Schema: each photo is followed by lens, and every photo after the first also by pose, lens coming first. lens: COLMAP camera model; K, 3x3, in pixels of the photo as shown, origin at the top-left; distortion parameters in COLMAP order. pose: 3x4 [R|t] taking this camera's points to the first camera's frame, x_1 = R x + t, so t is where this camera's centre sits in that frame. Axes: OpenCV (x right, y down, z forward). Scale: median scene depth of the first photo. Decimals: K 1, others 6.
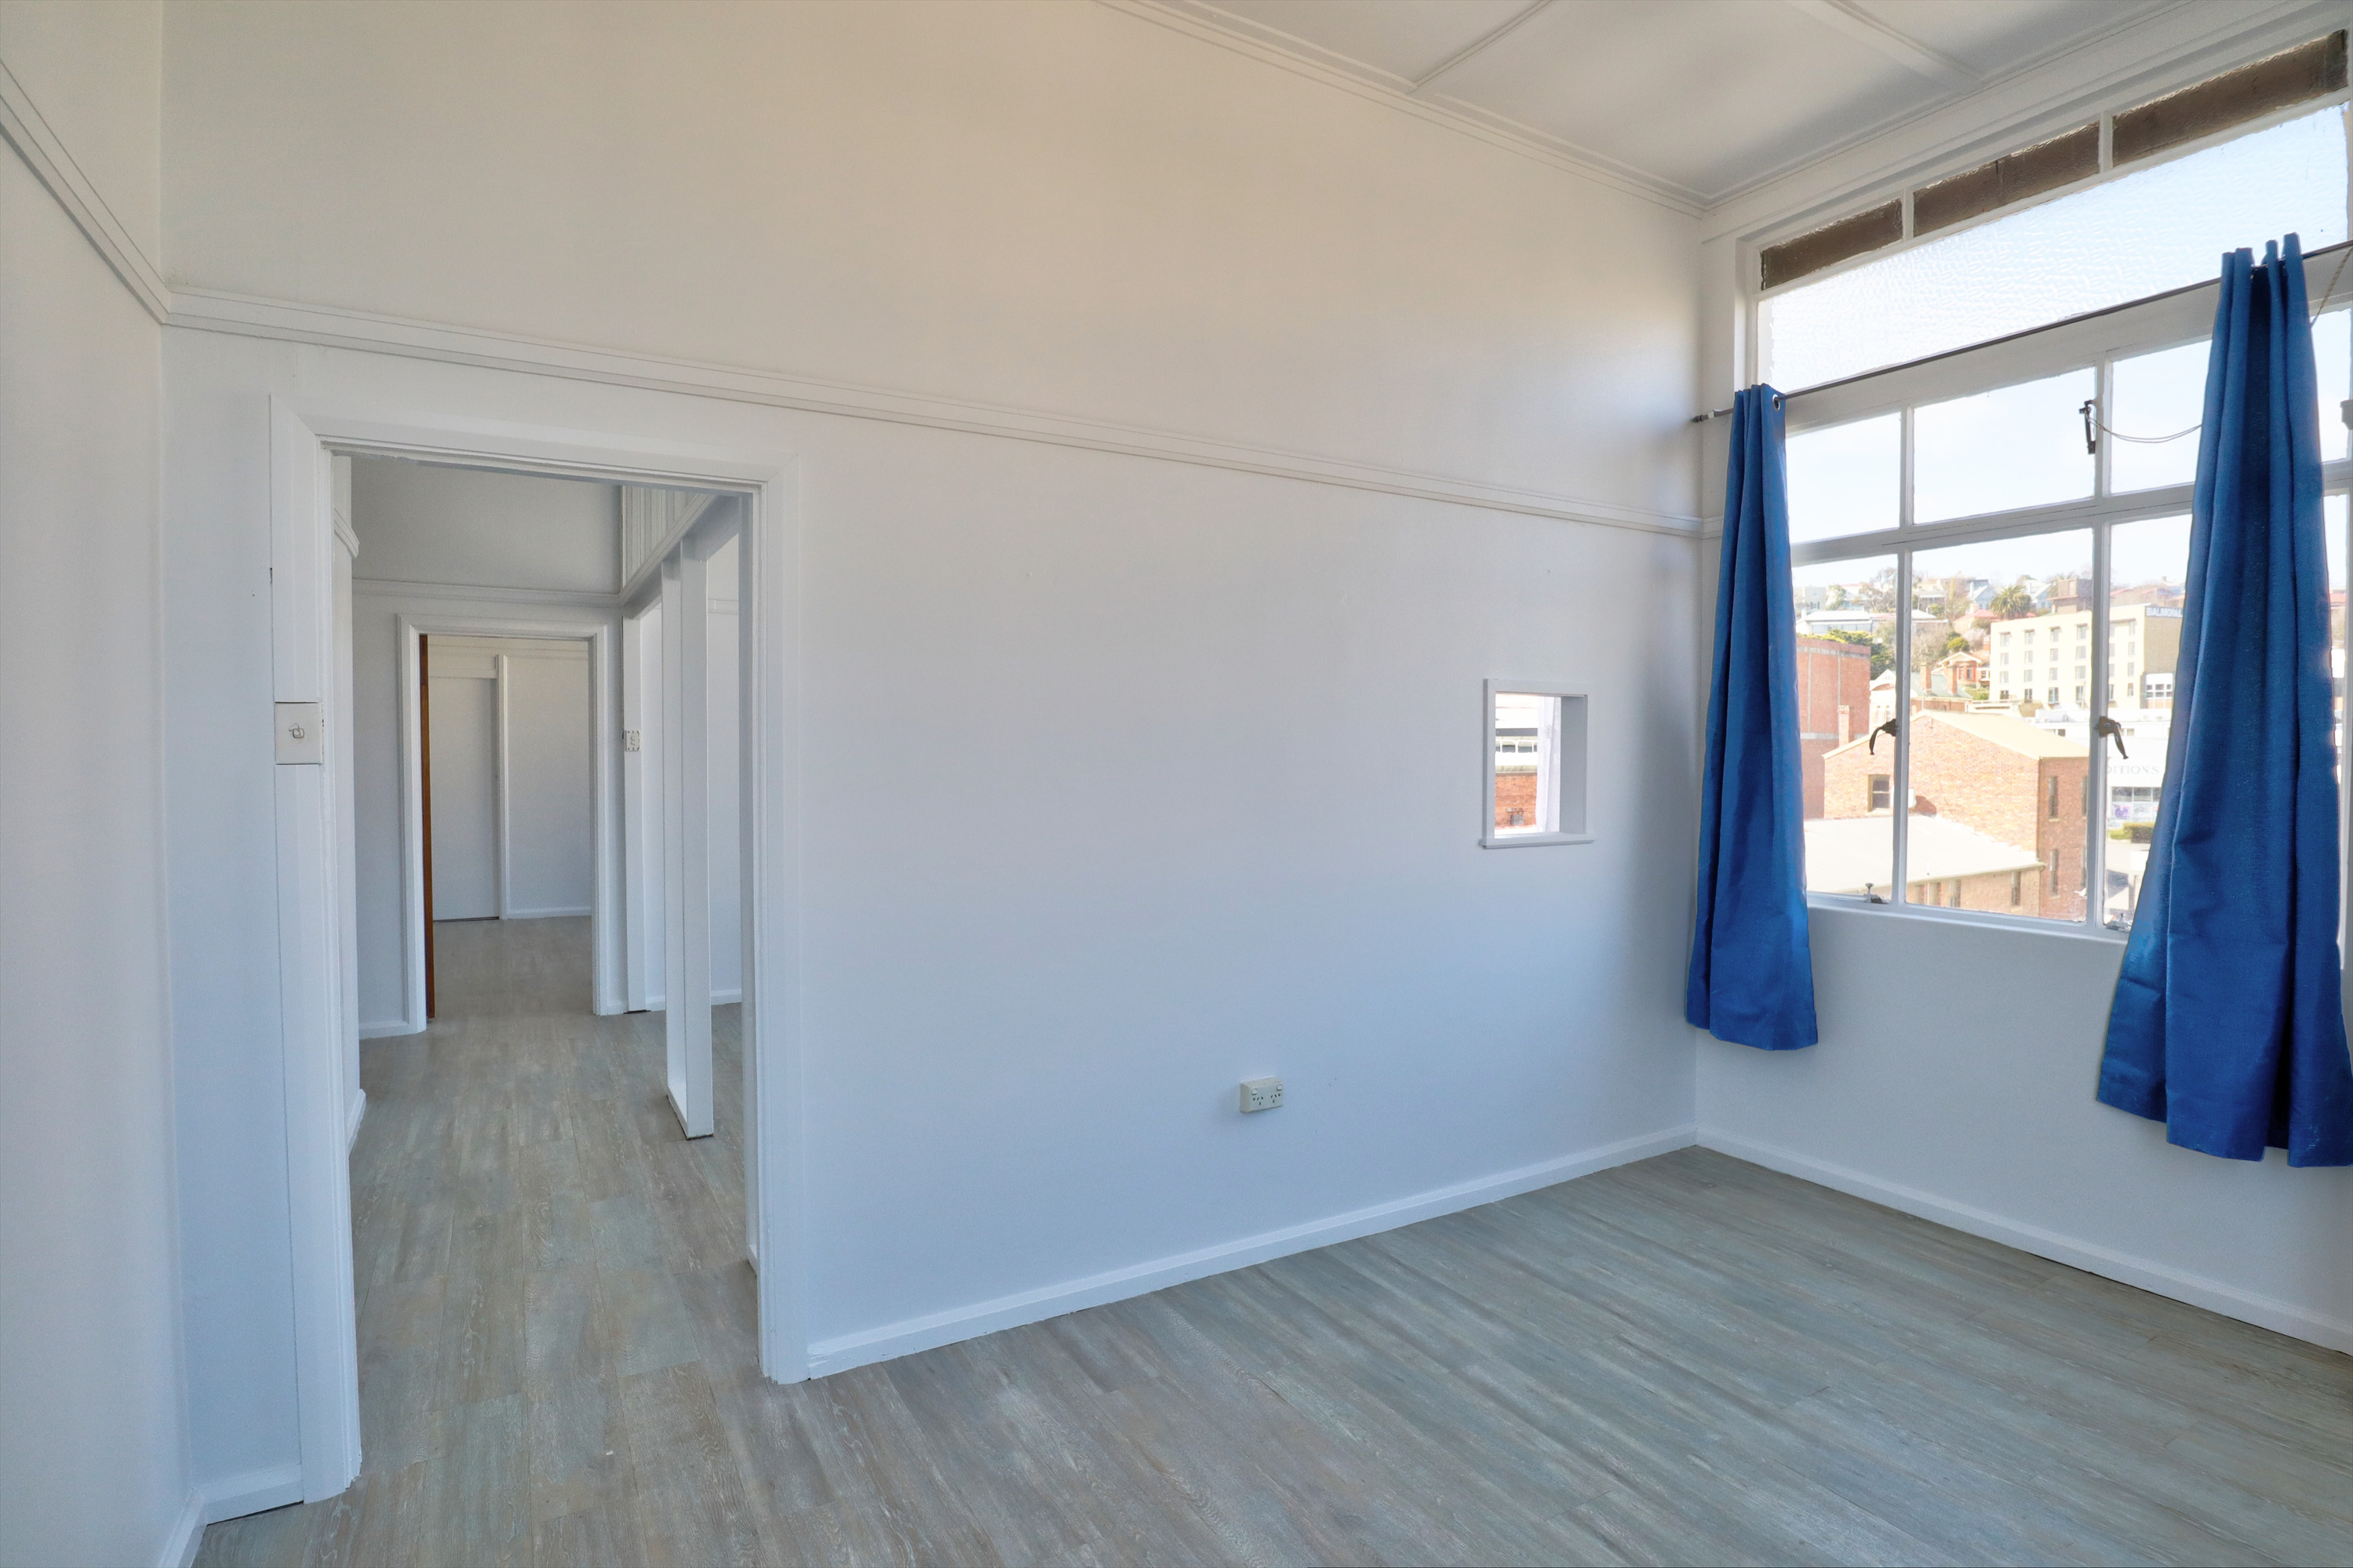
lens RADIAL K [[1191.9, 0, 1176.5], [0, 1191.9, 784.0], [0, 0, 1]] dist [-0.022285, -0.000763]
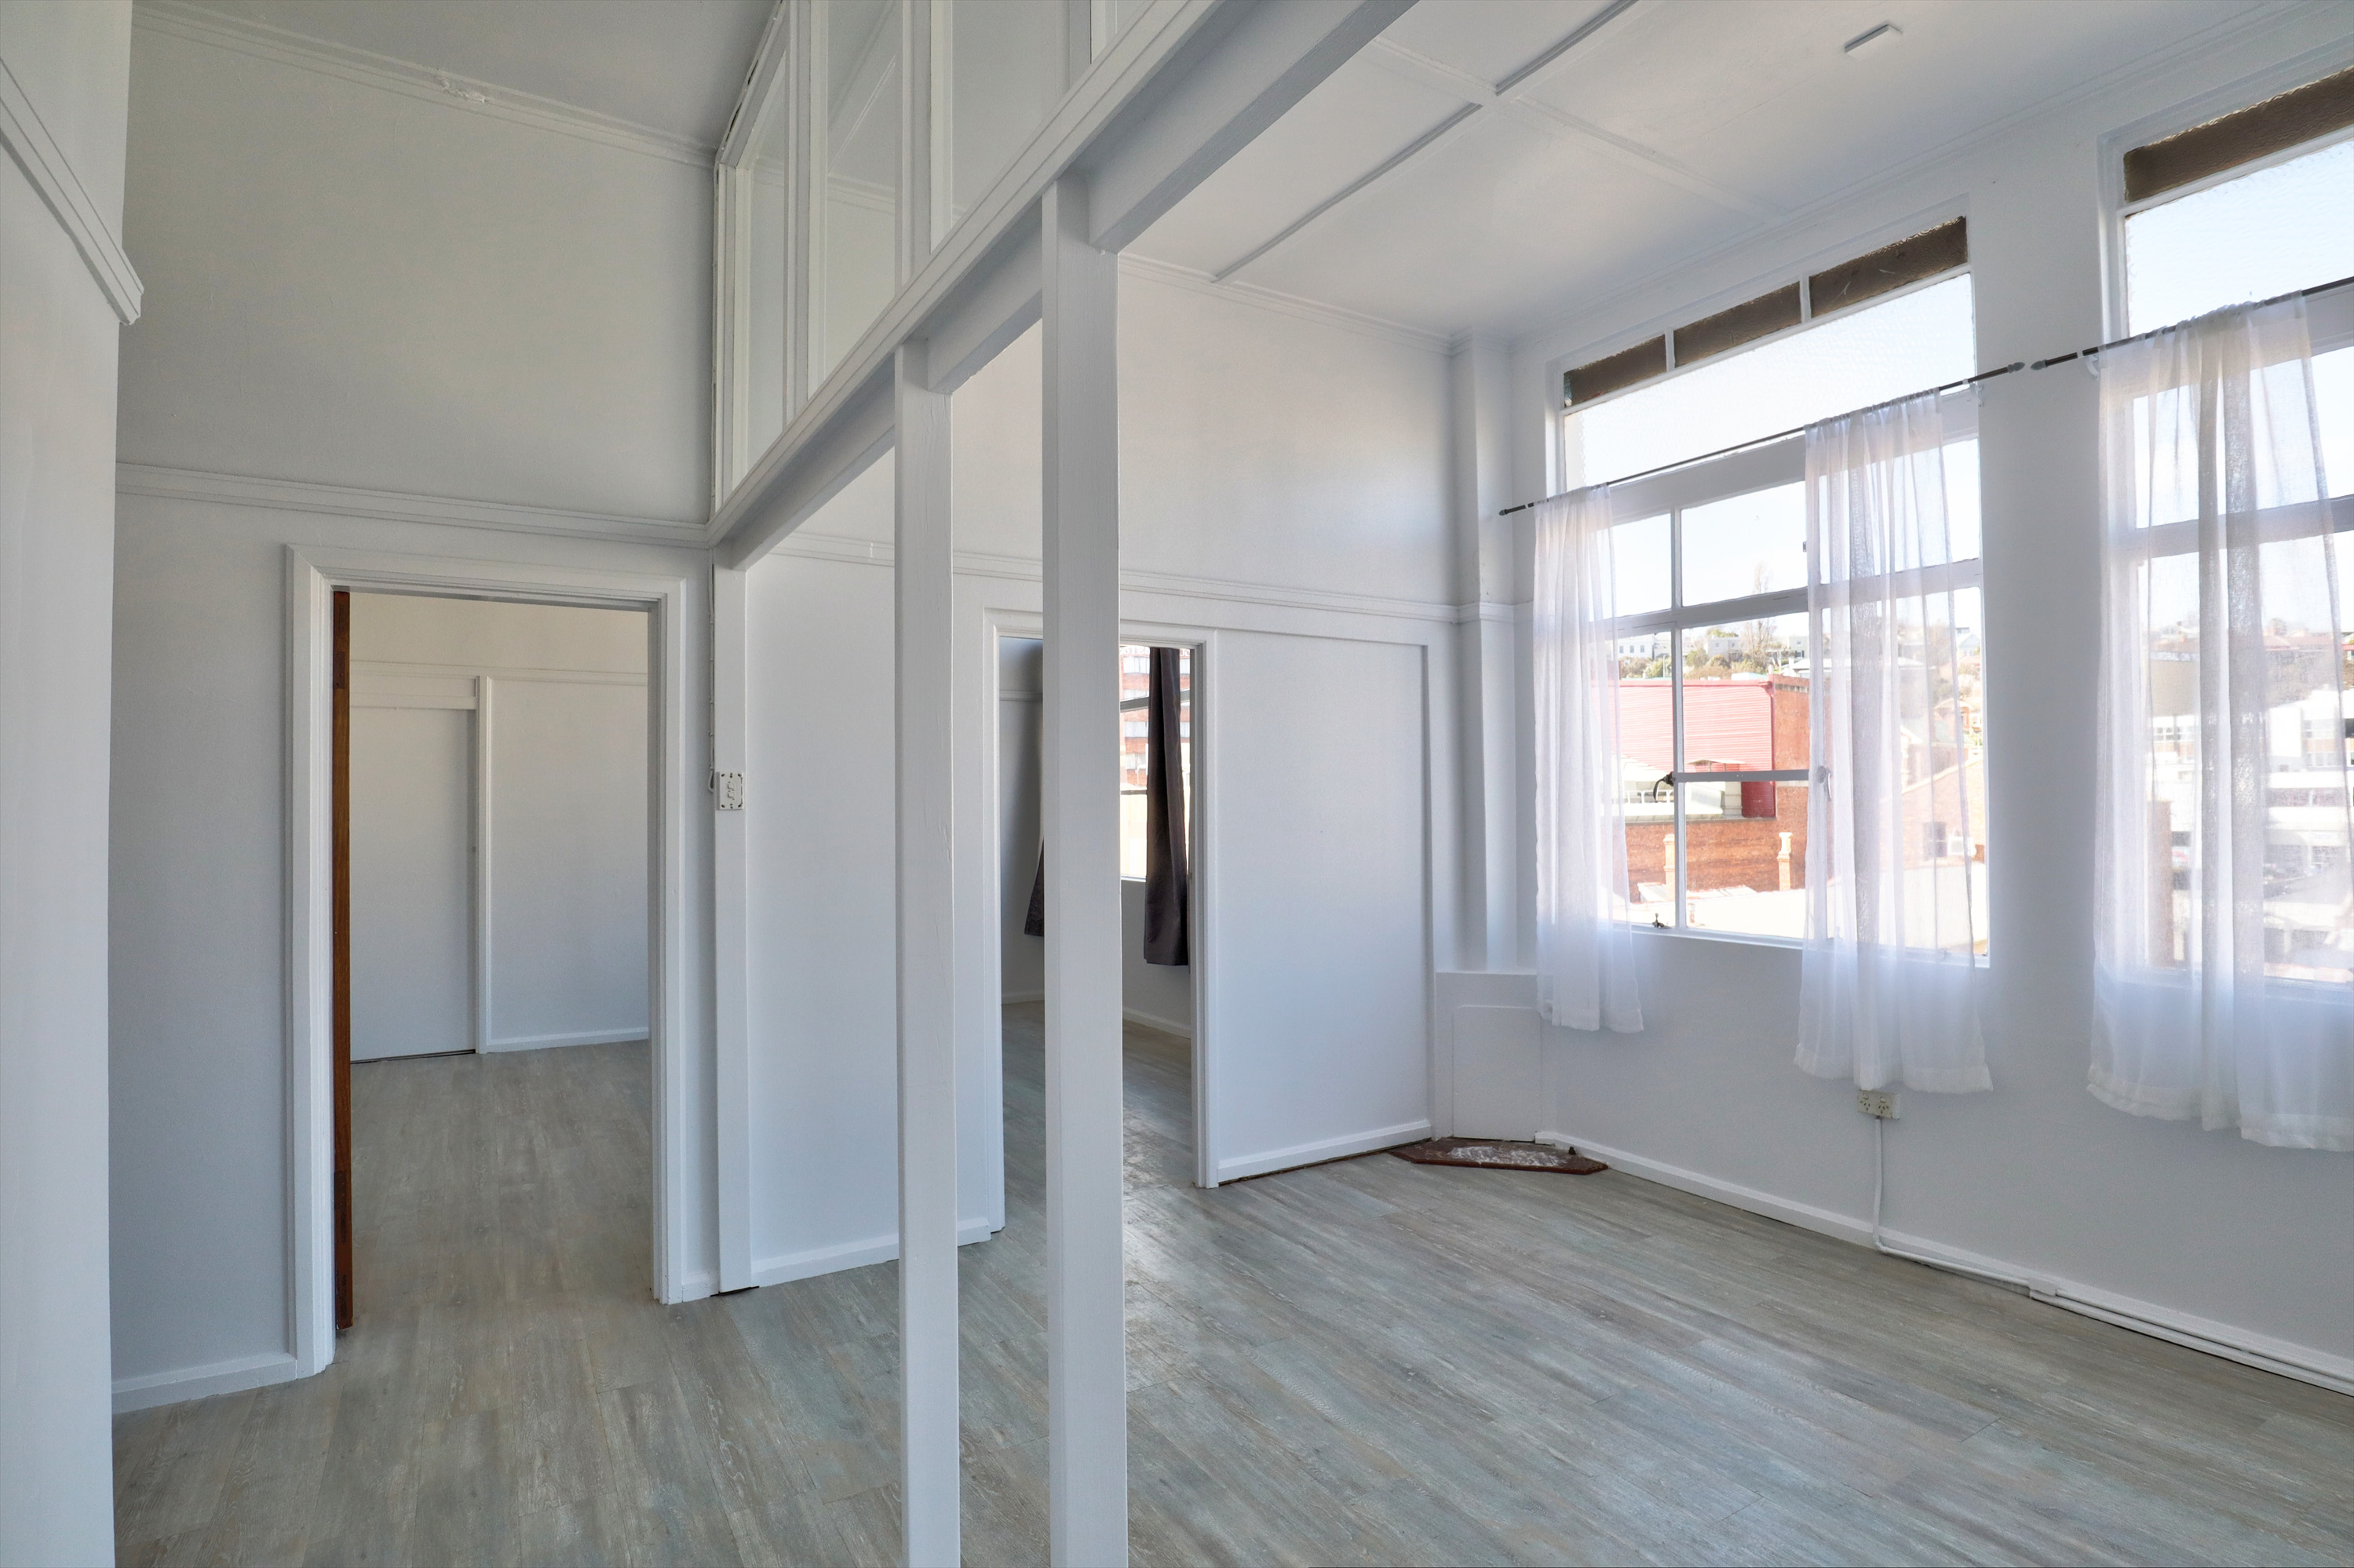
lens RADIAL K [[1192.4, 0, 1177.0], [0, 1192.4, 784.0], [0, 0, 1]] dist [-0.022285, -0.000763]
pose [[0.999812, -0.010801, 0.016083, -0.260970], [0.011511, 0.998932, -0.044742, -0.012886], [-0.015583, 0.044918, 0.998869, 0.449371]]
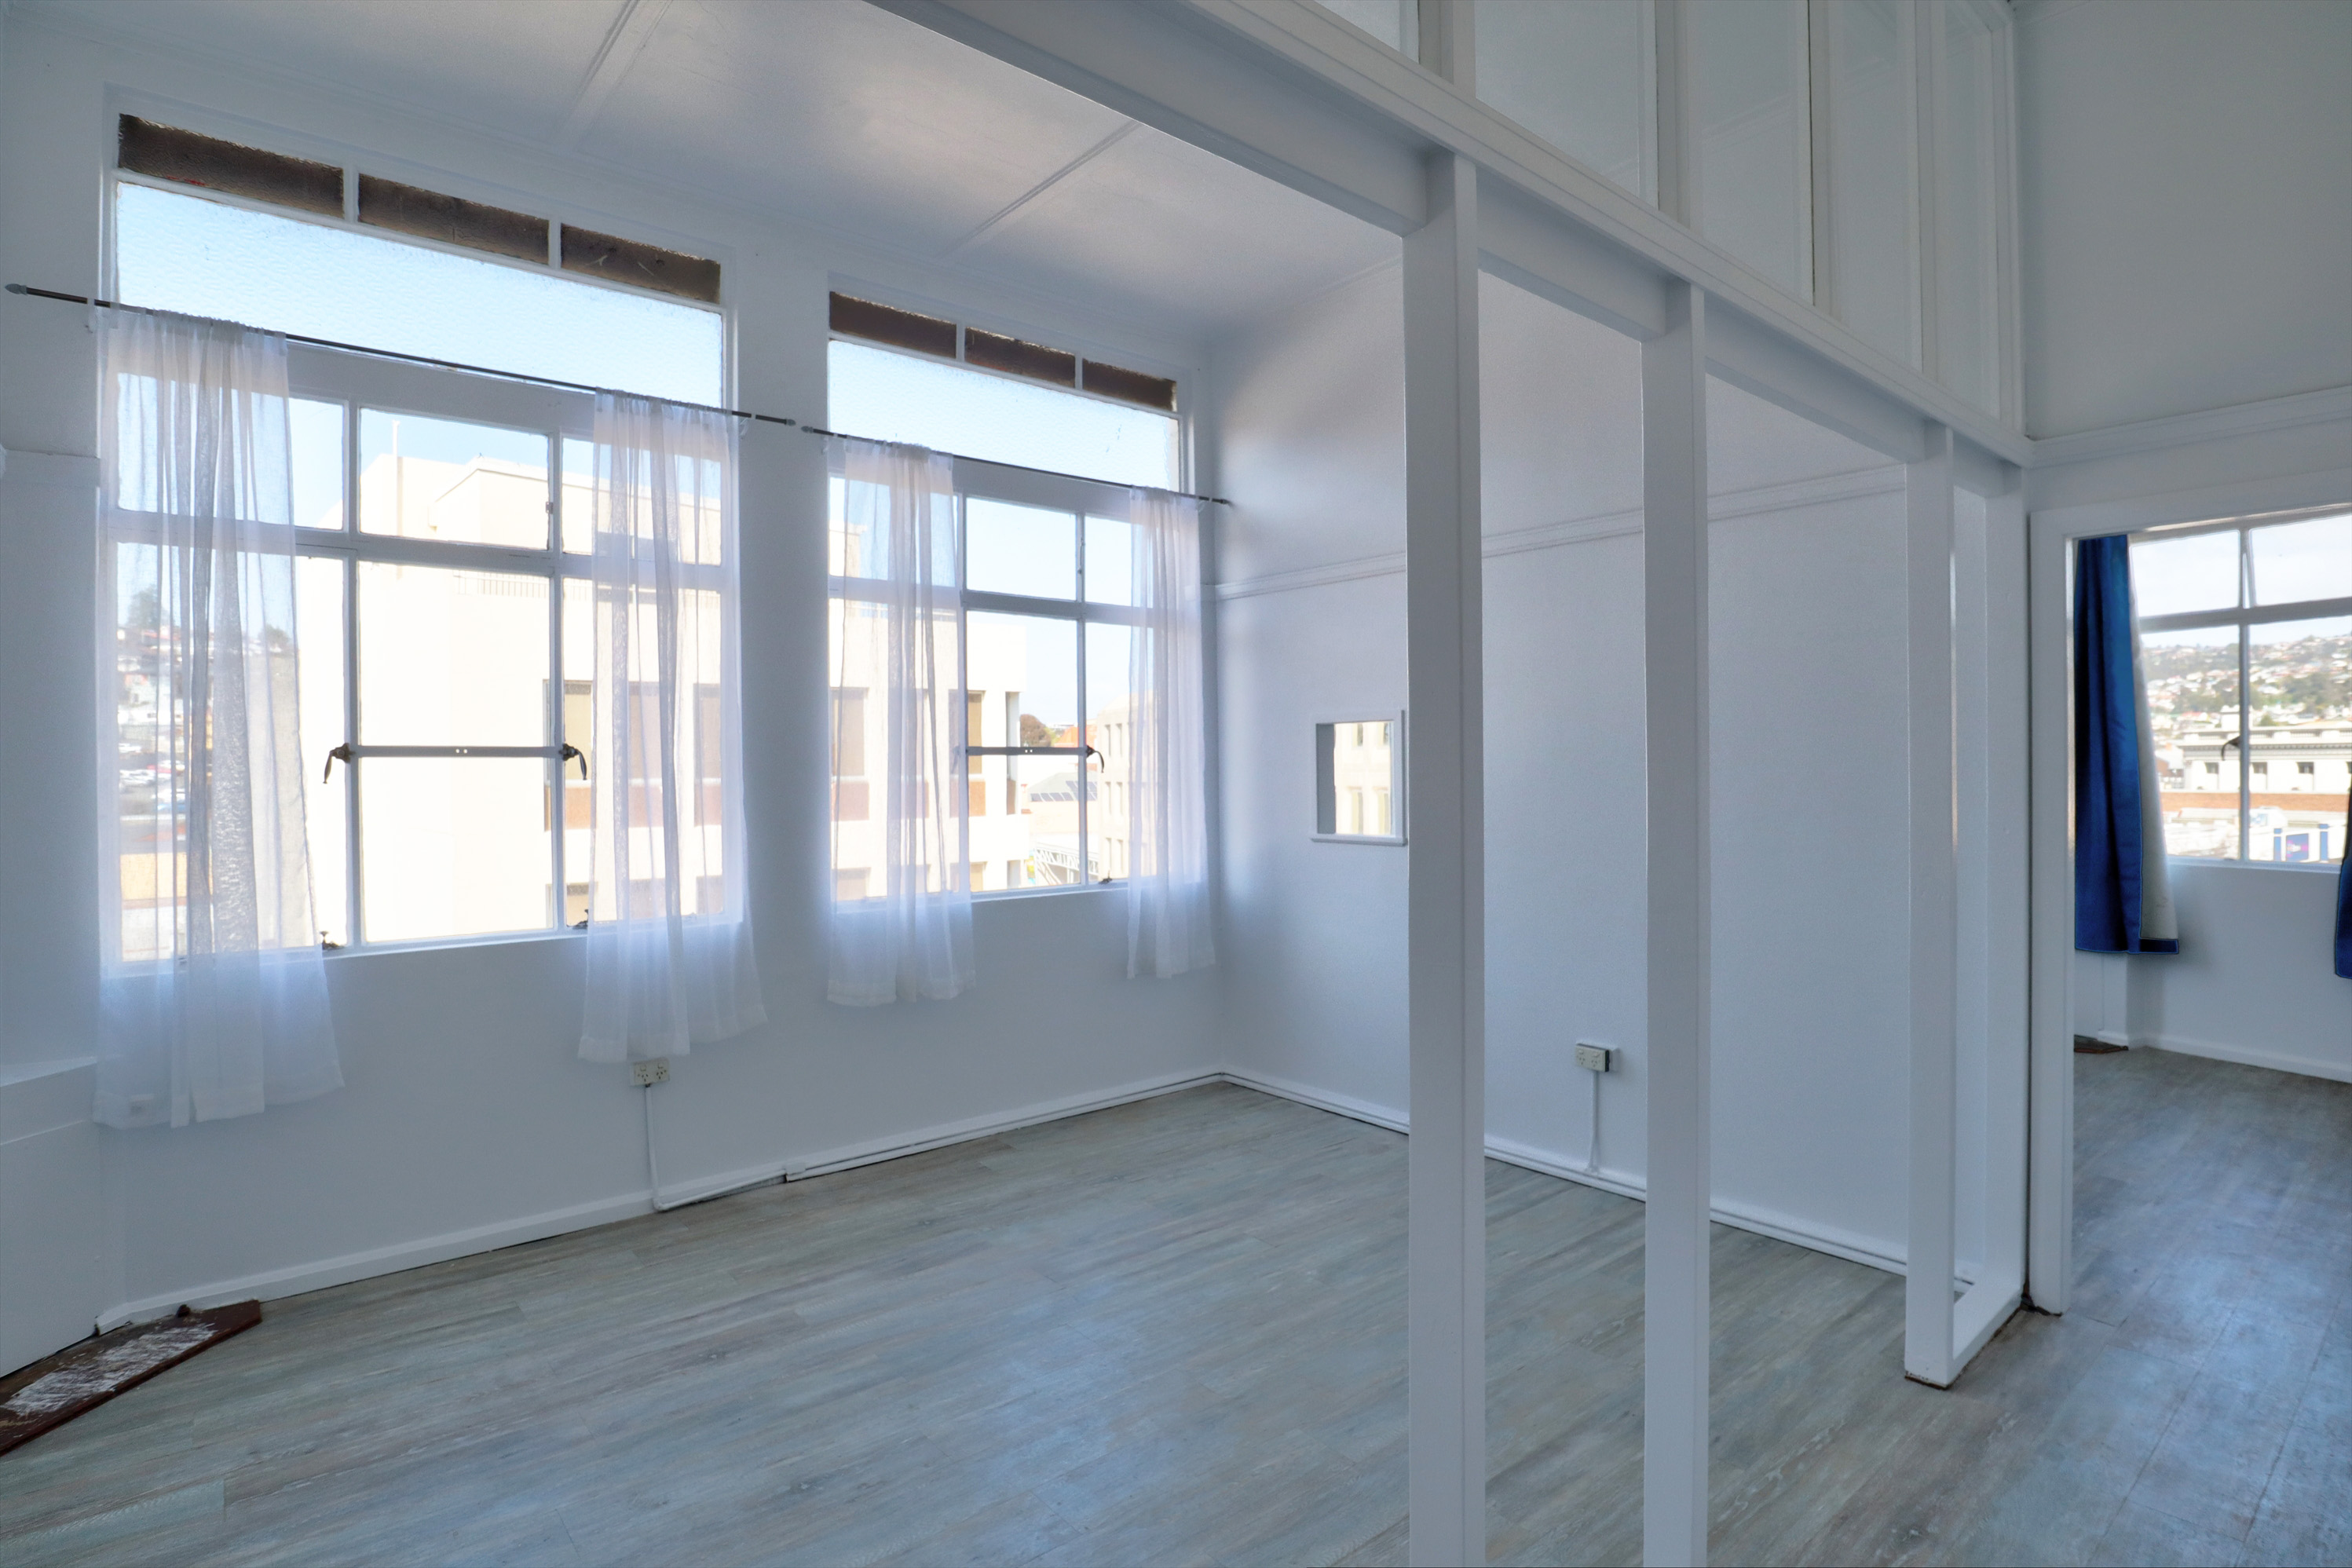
lens RADIAL K [[1178.1, 0, 1176.0], [0, 1178.1, 784.0], [0, 0, 1]] dist [-0.029847, 0.000175]
pose [[-0.166844, -0.003825, 0.985976, -1.987506], [0.047849, 0.998783, 0.011972, -0.043526], [-0.984822, 0.049176, -0.166458, 3.017832]]
